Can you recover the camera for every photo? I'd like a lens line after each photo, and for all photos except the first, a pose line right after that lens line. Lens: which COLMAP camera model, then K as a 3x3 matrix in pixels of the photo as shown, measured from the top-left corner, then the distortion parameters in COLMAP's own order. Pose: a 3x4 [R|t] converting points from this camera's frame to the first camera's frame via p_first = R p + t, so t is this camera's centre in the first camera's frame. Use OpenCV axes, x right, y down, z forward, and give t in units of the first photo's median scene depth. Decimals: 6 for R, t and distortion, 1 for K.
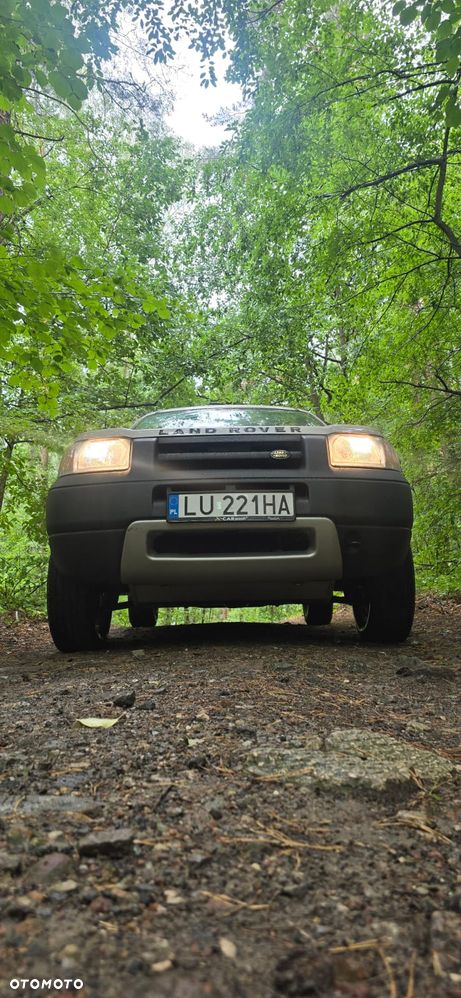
lens RADIAL K [[724.7, 0, 230.5], [0, 724.7, 499.0], [0, 0, 1]] dist [0.002819, 0.000046]
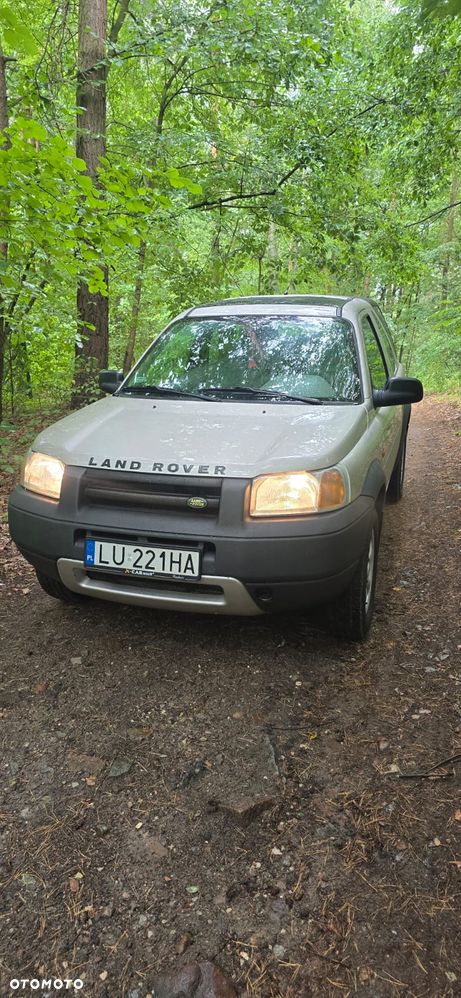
lens RADIAL K [[724.7, 0, 230.5], [0, 724.7, 499.0], [0, 0, 1]] dist [0.002819, 0.000046]
pose [[0.954352, 0.095359, -0.283054, 0.400944], [0.030299, 0.911869, 0.409362, -0.479619], [0.297145, -0.399252, 0.867354, 0.186027]]
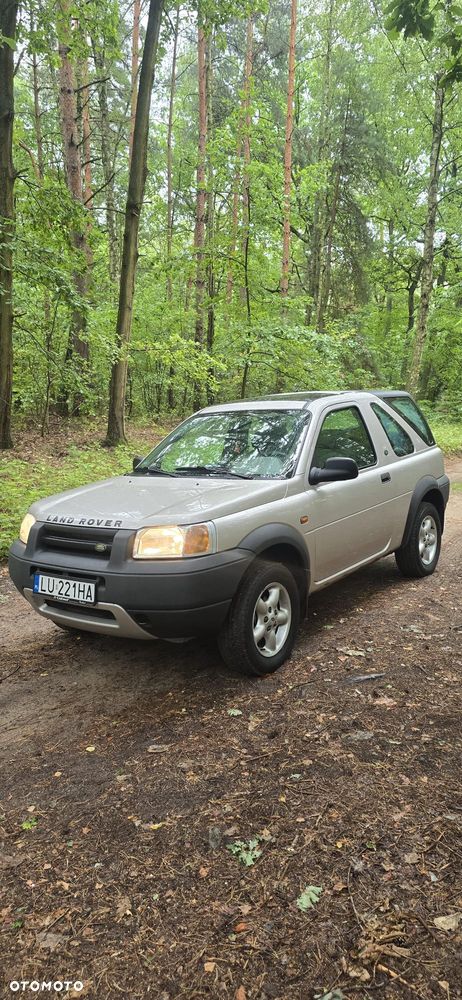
lens RADIAL K [[726.2, 0, 231.0], [0, 726.2, 500.0], [0, 0, 1]] dist [0.002819, 0.000046]
pose [[0.798139, 0.059014, -0.599576, 1.071284], [0.122243, 0.958628, 0.257080, -0.466350], [0.589941, -0.278479, 0.757904, 0.187926]]
